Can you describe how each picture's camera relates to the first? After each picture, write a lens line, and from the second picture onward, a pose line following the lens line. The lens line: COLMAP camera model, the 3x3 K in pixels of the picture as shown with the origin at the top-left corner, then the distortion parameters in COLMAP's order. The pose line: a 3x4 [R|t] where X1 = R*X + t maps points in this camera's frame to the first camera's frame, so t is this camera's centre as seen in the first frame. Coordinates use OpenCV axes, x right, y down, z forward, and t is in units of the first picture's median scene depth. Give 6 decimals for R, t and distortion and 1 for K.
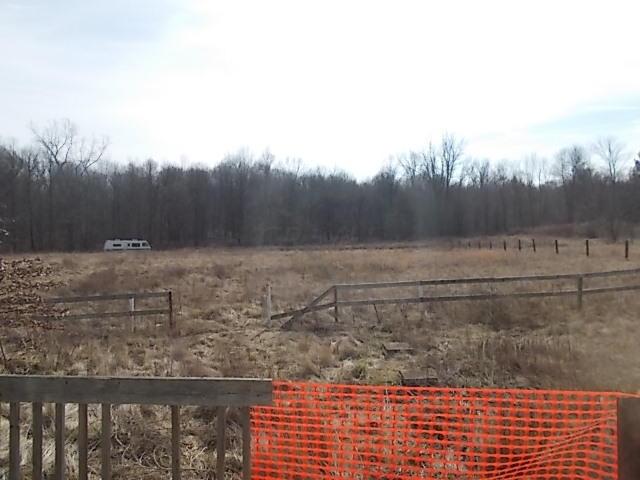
lens RADIAL K [[487.6, 0, 320.5], [0, 487.6, 242.1], [0, 0, 1]] dist [0.000487, -0.012544]
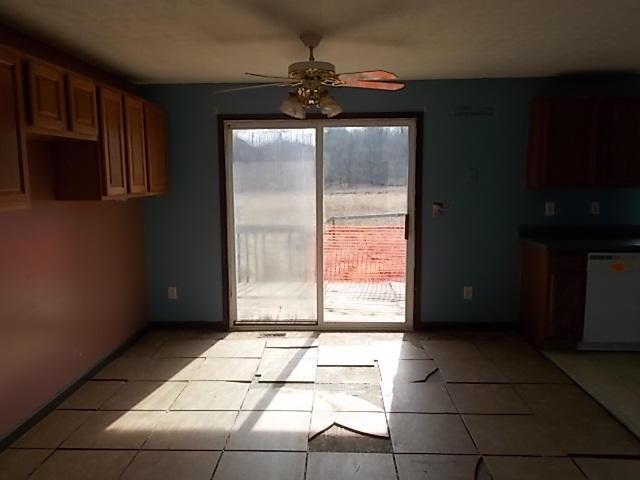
lens RADIAL K [[487.6, 0, 318.2], [0, 487.6, 238.9], [0, 0, 1]] dist [0.000487, -0.012544]
pose [[0.999811, -0.010834, 0.016135, -0.031084], [0.009136, 0.994762, 0.101806, 0.011845], [-0.017154, -0.101640, 0.994673, -0.303098]]
